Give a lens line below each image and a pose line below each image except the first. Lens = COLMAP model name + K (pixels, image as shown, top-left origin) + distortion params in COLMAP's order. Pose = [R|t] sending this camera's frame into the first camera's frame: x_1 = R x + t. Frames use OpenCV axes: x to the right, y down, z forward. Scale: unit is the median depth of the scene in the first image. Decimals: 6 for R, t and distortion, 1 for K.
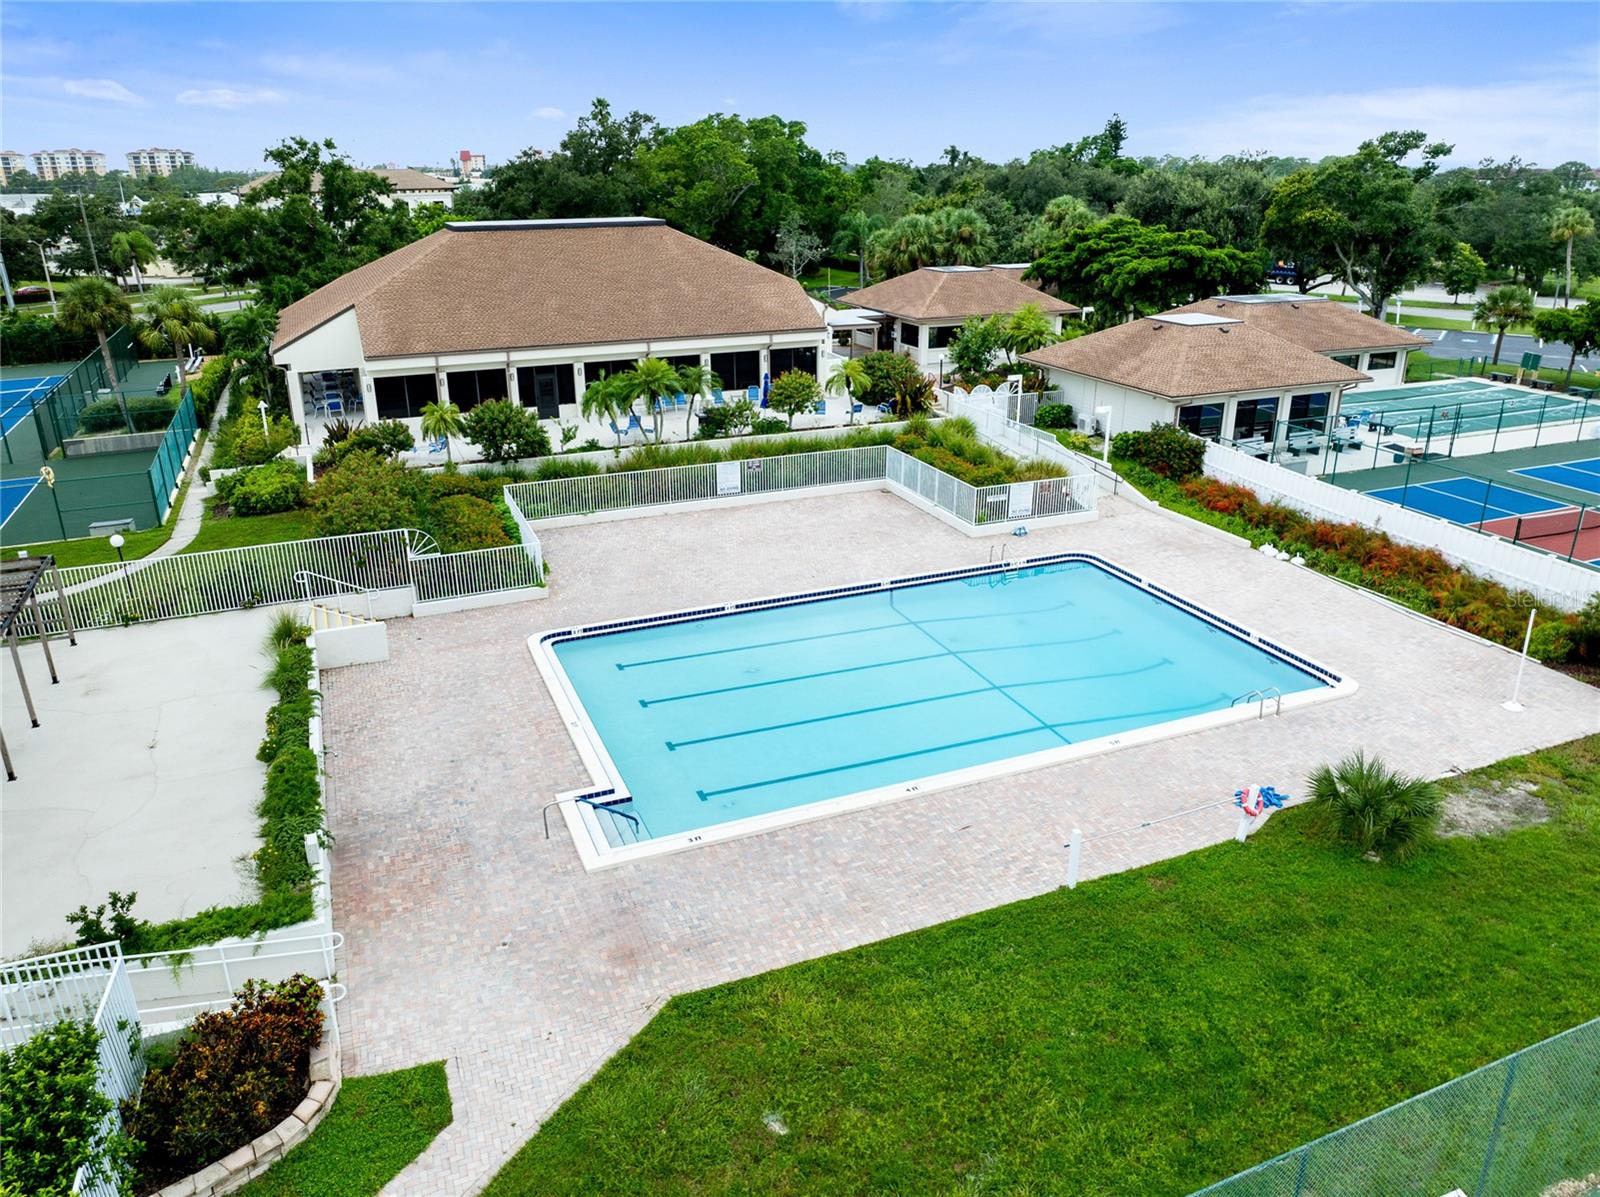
lens RADIAL K [[1119.7, 0, 795.9], [0, 1119.7, 595.8], [0, 0, 1]] dist [-0.040326, 0.011221]
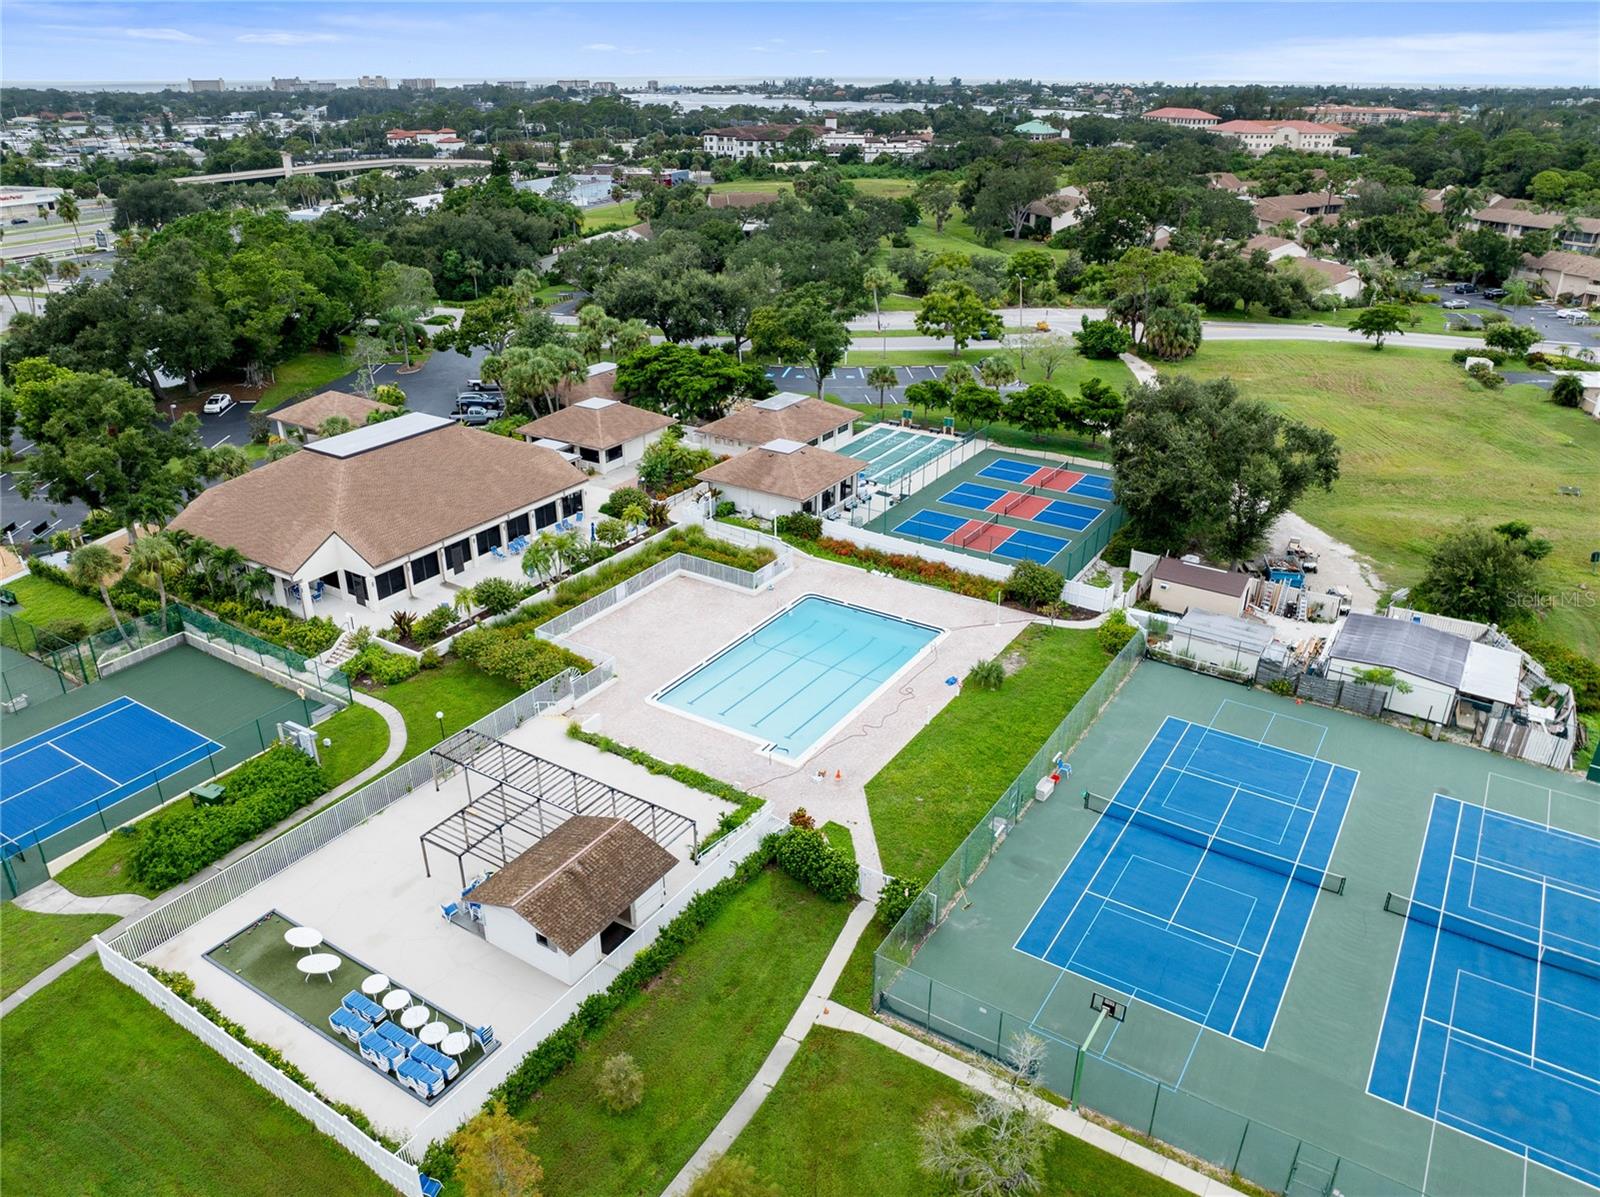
lens RADIAL K [[1119.7, 0, 800.4], [0, 1119.7, 598.9], [0, 0, 1]] dist [-0.040326, 0.011221]
pose [[0.818516, -0.239185, 0.522323, -0.662156], [0.199472, 0.970966, 0.132044, -0.235768], [-0.538741, -0.003892, 0.842462, -0.610776]]
